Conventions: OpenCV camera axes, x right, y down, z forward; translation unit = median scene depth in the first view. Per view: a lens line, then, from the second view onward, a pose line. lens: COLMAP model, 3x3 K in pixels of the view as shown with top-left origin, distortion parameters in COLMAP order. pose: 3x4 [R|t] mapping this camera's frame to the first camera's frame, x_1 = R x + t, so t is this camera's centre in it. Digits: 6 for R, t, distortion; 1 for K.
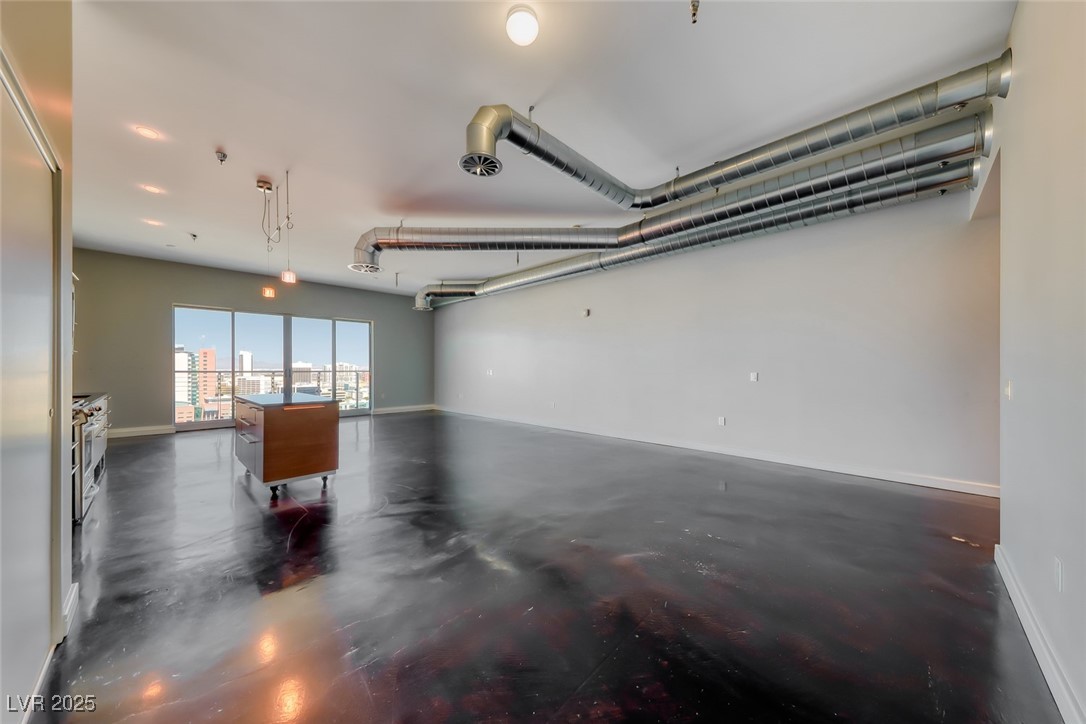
lens RADIAL K [[380.1, 0, 554.8], [0, 380.1, 368.0], [0, 0, 1]] dist [0.025736, -0.000004]
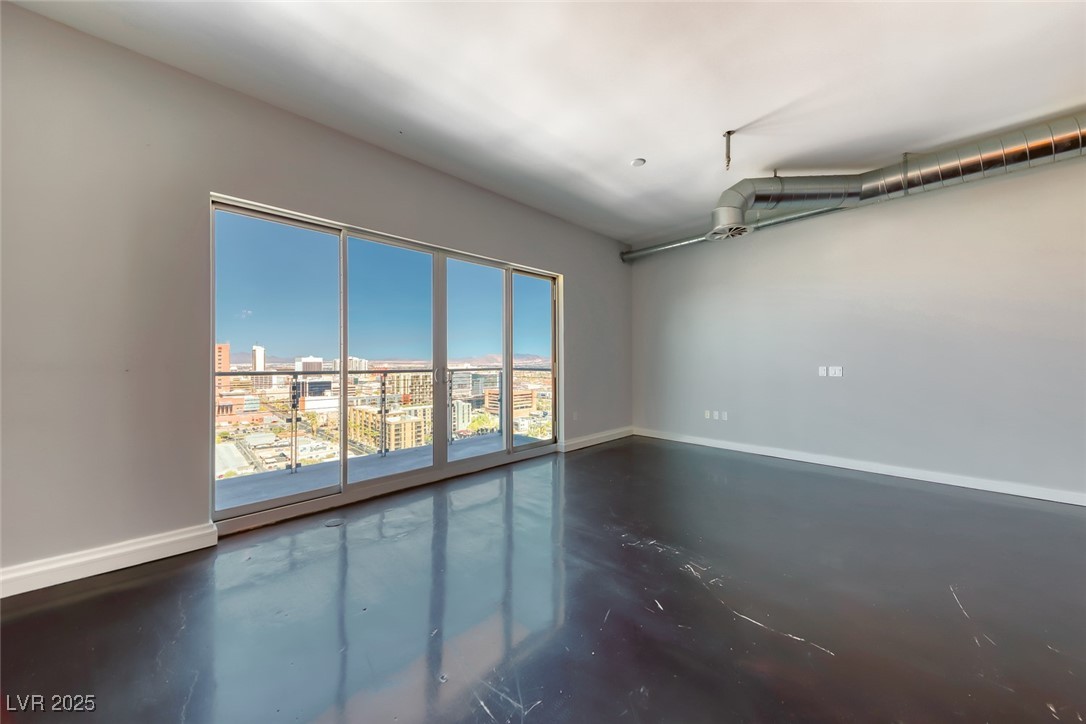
lens RADIAL K [[373.9, 0, 543.0], [0, 373.9, 362.0], [0, 0, 1]] dist [0.008387, -0.000025]
pose [[0.999785, -0.000997, -0.020732, -0.453825], [0.000961, 0.999998, -0.001738, -0.001103], [0.020734, 0.001718, 0.999784, 0.444741]]
